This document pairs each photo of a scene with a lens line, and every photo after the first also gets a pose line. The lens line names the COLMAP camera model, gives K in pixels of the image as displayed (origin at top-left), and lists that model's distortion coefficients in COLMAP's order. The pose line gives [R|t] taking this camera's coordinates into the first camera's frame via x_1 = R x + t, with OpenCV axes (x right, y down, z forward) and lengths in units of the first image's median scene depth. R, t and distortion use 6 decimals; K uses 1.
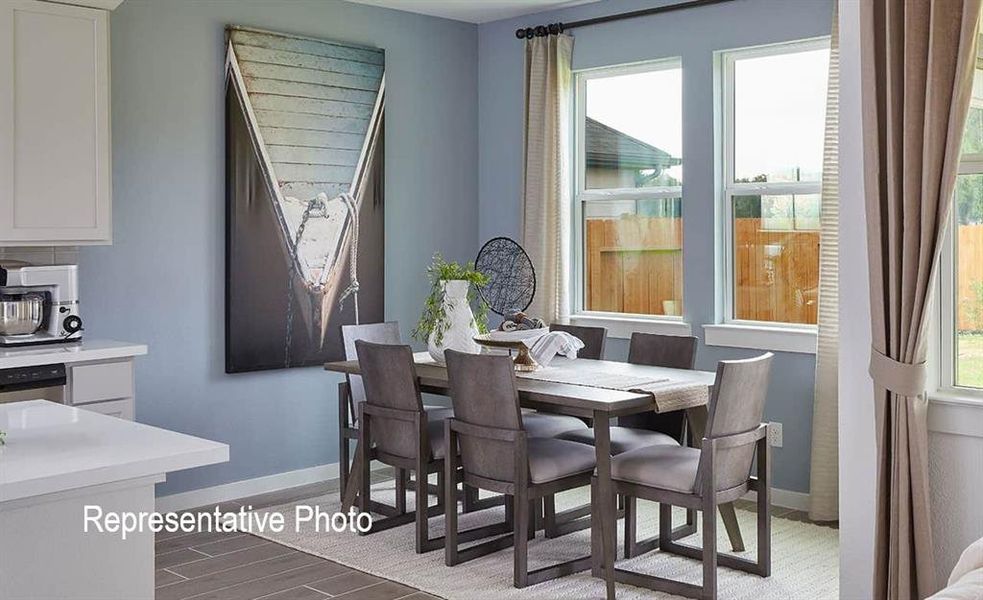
lens RADIAL K [[1093.6, 0, 491.5], [0, 1093.6, 300.0], [0, 0, 1]] dist [-0.002317, -0.010199]
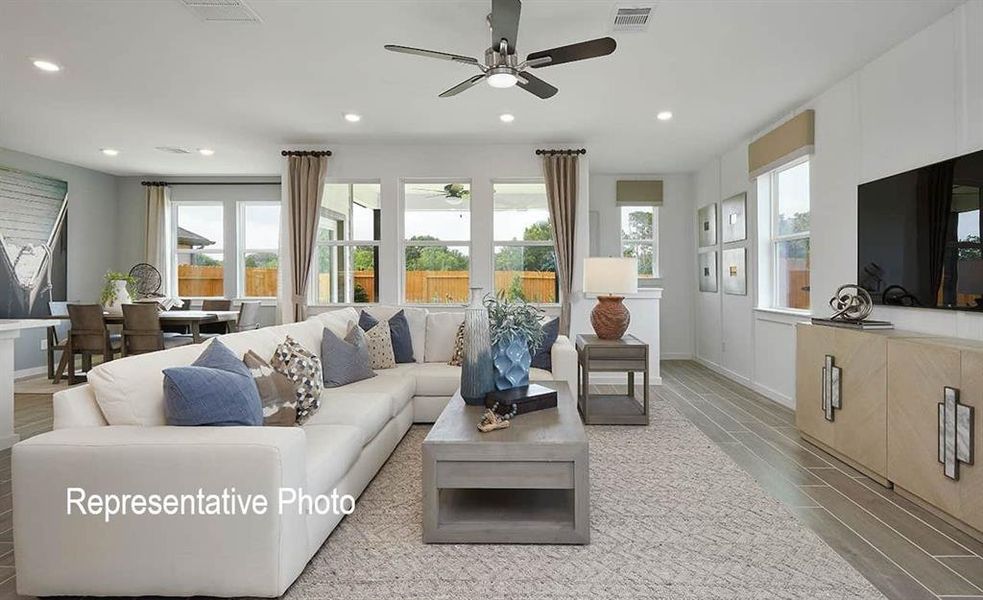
lens RADIAL K [[475.9, 0, 519.7], [0, 475.9, 282.1], [0, 0, 1]] dist [-0.000734, 0.006538]
pose [[0.732156, 0.002169, 0.681134, -0.091915], [0.040281, 0.998107, -0.046476, 0.063187], [-0.679945, 0.061465, 0.730682, -0.358036]]
